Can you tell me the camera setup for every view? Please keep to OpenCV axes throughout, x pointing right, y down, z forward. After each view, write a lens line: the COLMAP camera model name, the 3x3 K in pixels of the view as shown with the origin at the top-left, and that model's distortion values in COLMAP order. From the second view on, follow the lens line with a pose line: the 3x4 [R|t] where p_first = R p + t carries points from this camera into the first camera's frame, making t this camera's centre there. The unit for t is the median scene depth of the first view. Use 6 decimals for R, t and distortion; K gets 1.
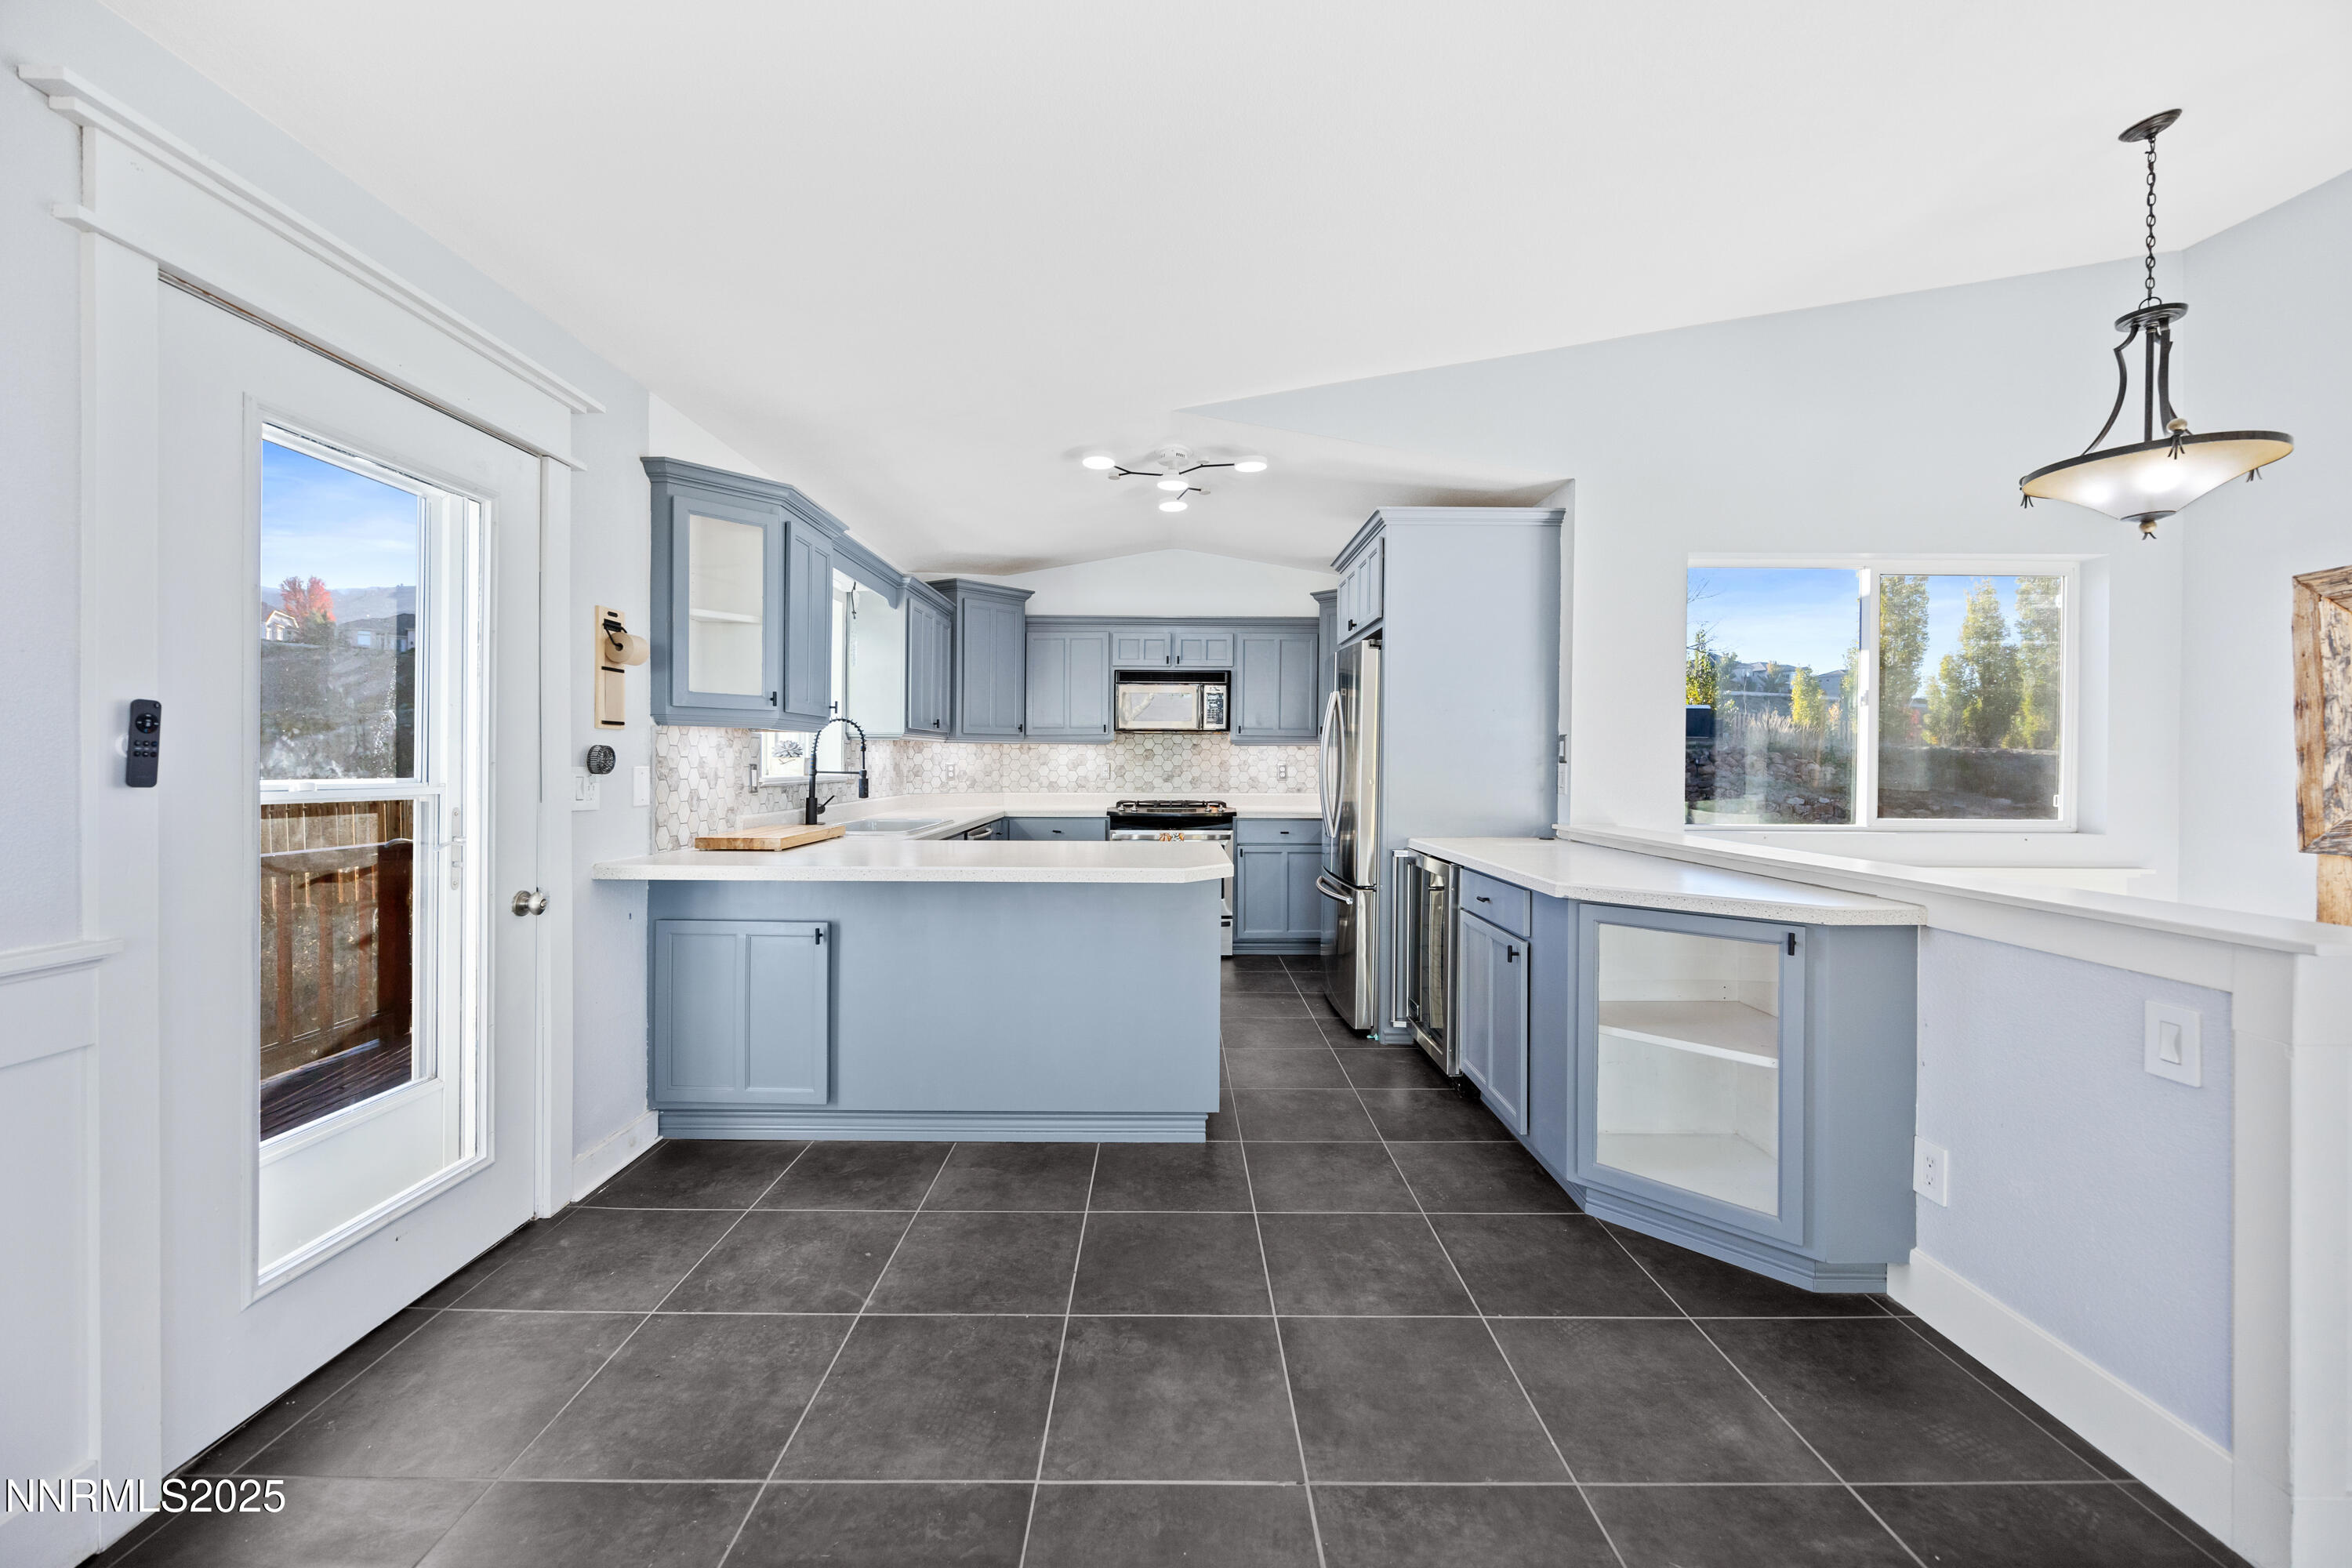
lens RADIAL K [[901.1, 0, 1173.1], [0, 901.1, 760.2], [0, 0, 1]] dist [-0.002828, -0.000397]
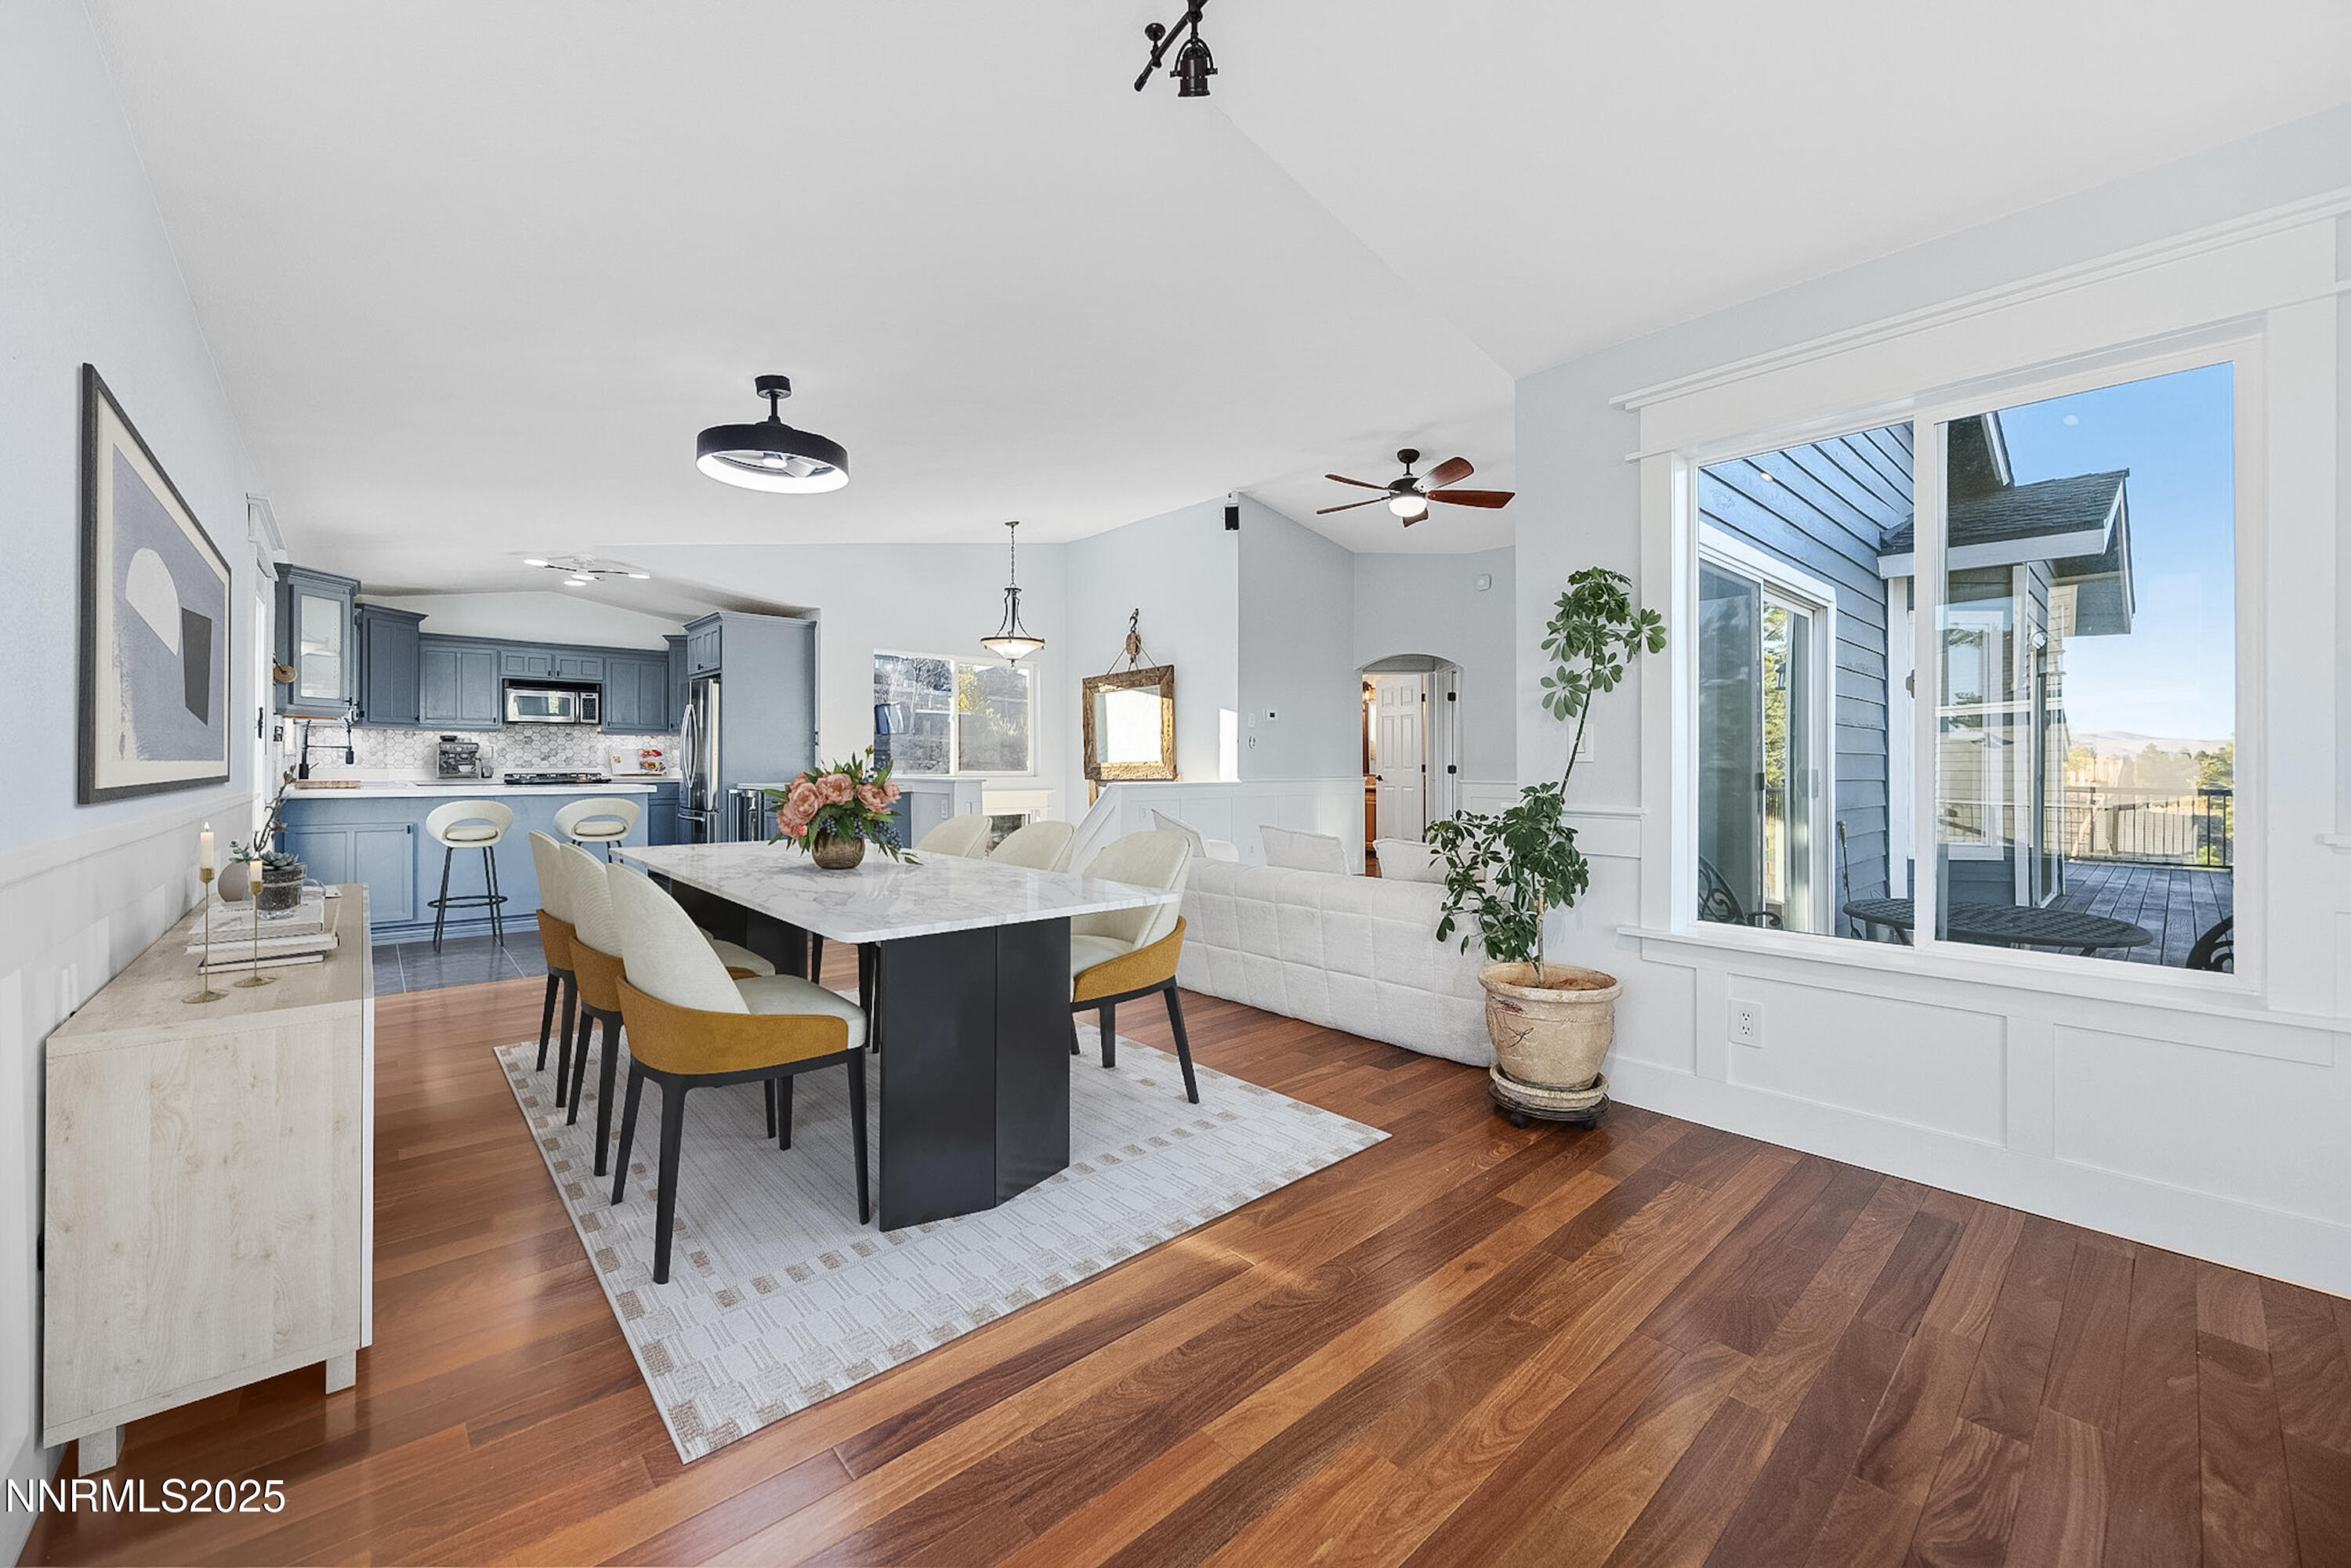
lens RADIAL K [[900.6, 0, 1169.1], [0, 900.6, 786.4], [0, 0, 1]] dist [-0.002828, -0.000397]
pose [[0.749212, -0.019575, 0.662041, -0.286655], [-0.001825, 0.999498, 0.031619, 0.026527], [-0.662328, -0.024898, 0.748800, -0.939896]]
